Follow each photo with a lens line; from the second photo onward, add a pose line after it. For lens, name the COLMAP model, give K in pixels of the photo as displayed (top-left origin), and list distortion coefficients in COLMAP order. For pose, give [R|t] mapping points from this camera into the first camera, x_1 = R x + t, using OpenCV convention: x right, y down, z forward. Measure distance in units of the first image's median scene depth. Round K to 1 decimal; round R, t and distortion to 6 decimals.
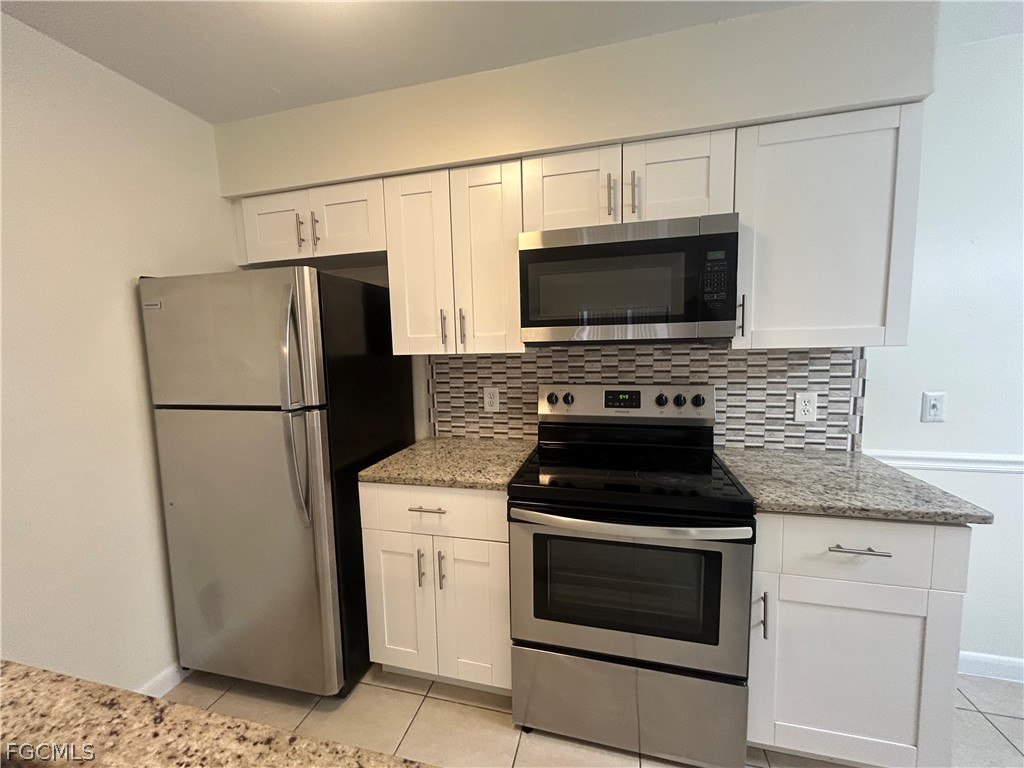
lens RADIAL K [[412.7, 0, 512.0], [0, 412.7, 384.0], [0, 0, 1]] dist [0.000027, 0.000051]
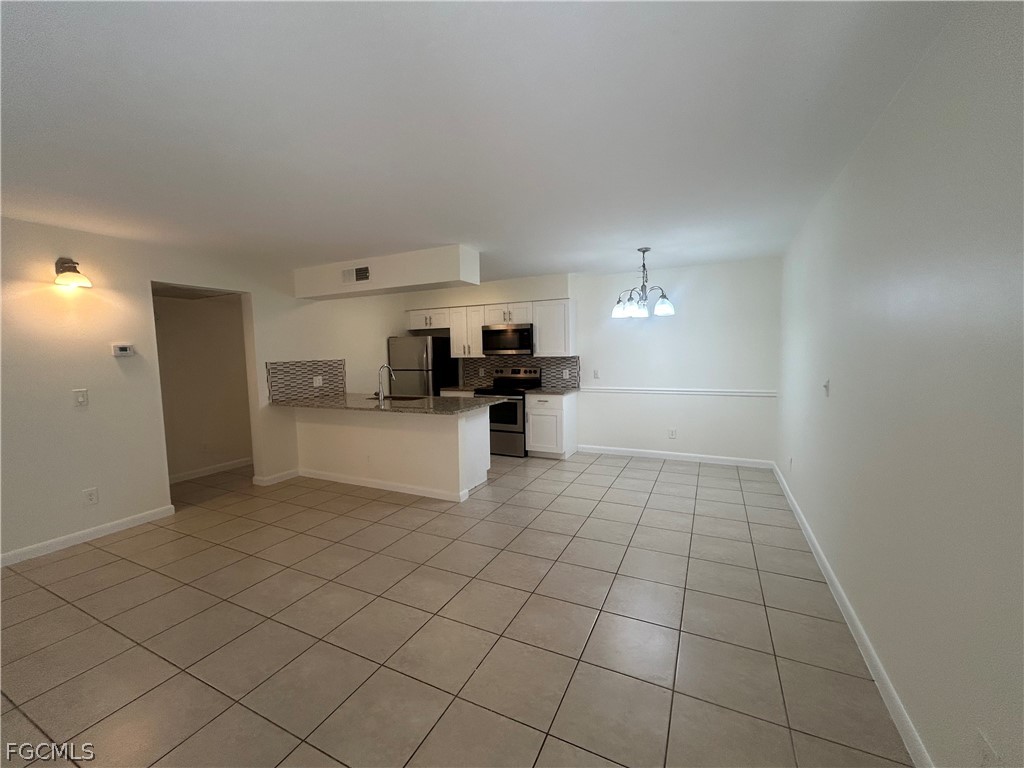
lens RADIAL K [[412.7, 0, 512.0], [0, 412.7, 384.0], [0, 0, 1]] dist [0.000027, 0.000051]
pose [[0.979621, 0.022378, -0.199604, 0.939856], [-0.025249, 0.999611, -0.011846, 0.184430], [0.199261, 0.016644, 0.979805, -2.358599]]
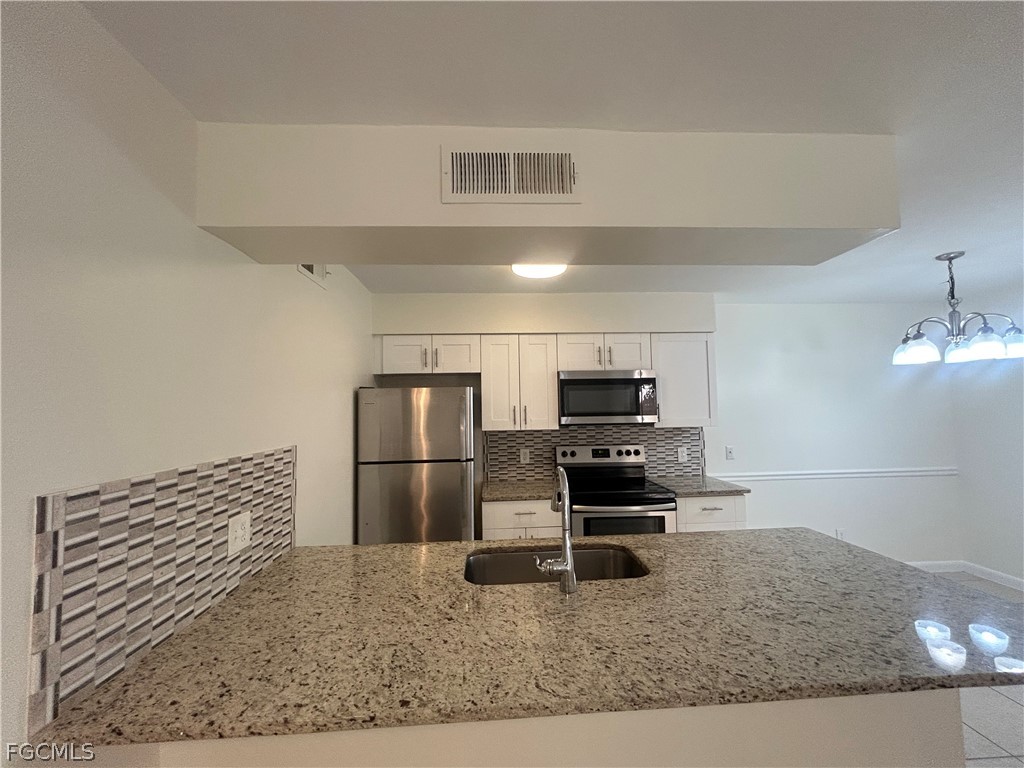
lens RADIAL K [[412.7, 0, 512.0], [0, 412.7, 384.0], [0, 0, 1]] dist [0.000027, 0.000051]
pose [[0.953395, 0.026662, 0.300545, -0.730867], [0.022668, 0.986944, -0.159460, 0.016732], [-0.300873, 0.158841, 0.940343, -0.745867]]
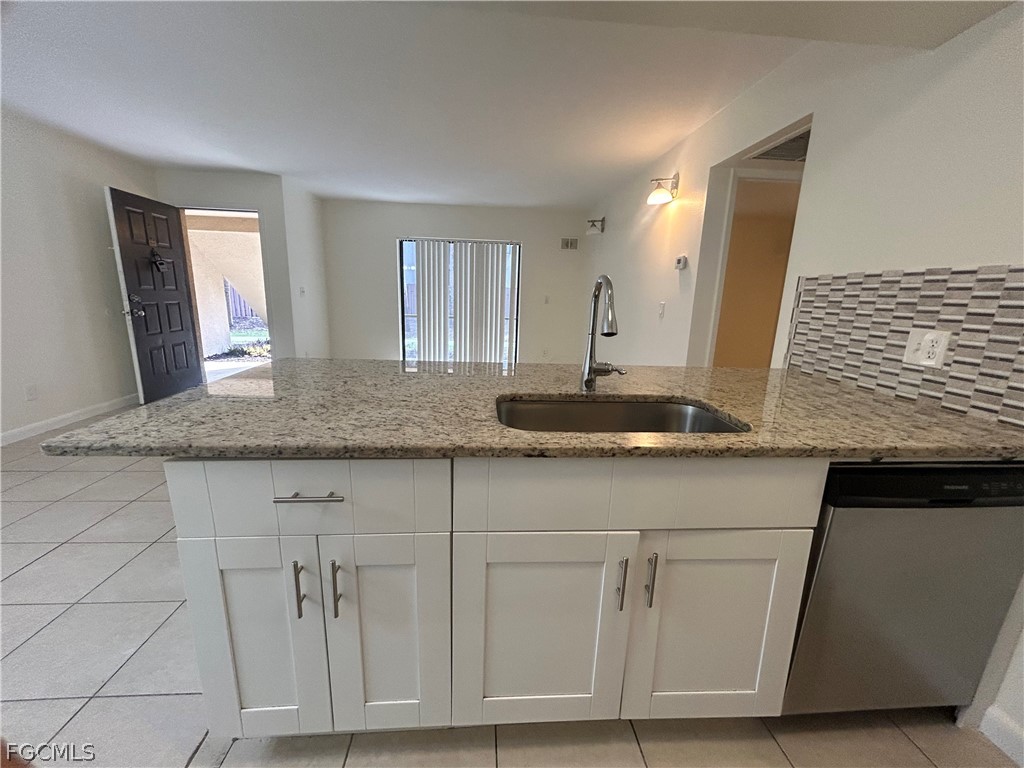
lens RADIAL K [[412.7, 0, 512.0], [0, 412.7, 384.0], [0, 0, 1]] dist [0.000027, 0.000051]
pose [[-0.947579, 0.065795, -0.312675, 0.022077], [-0.038046, 0.948374, 0.314865, 0.010345], [0.317249, 0.310256, -0.896155, 0.717136]]
